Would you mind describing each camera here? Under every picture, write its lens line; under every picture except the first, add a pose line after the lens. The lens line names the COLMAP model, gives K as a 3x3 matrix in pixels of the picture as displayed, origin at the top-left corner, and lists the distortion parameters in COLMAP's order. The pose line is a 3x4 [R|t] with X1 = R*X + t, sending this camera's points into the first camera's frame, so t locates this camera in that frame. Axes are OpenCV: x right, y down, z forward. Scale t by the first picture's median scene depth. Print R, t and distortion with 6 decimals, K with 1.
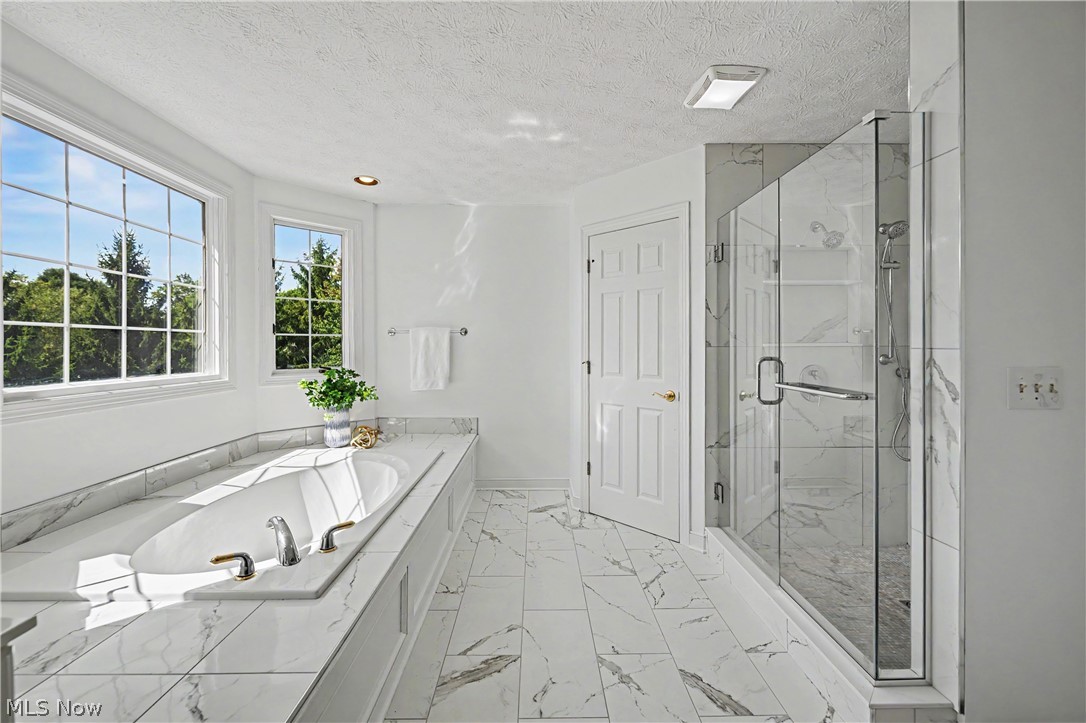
lens RADIAL K [[442.7, 0, 542.9], [0, 442.7, 345.8], [0, 0, 1]] dist [0.000291, 0.000113]
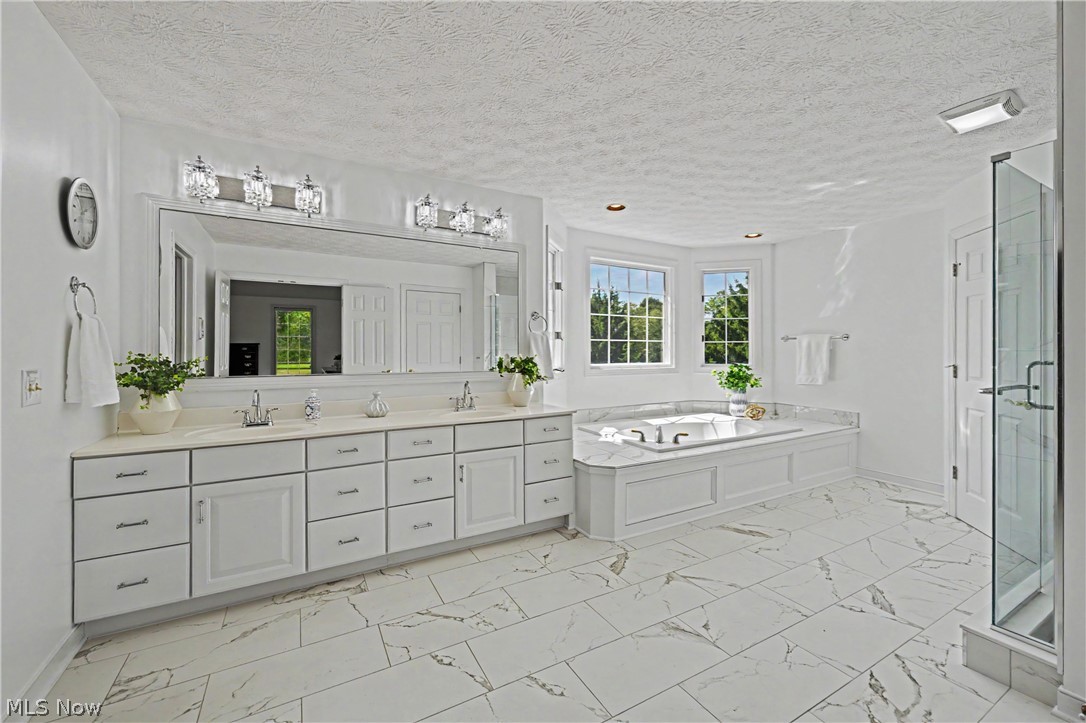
lens RADIAL K [[442.7, 0, 542.9], [0, 442.7, 345.8], [0, 0, 1]] dist [0.000291, 0.000113]
pose [[0.477552, -0.002722, -0.878599, 0.562877], [-0.002842, 0.999985, -0.004643, -0.001819], [0.878599, 0.004714, 0.477537, -0.308141]]
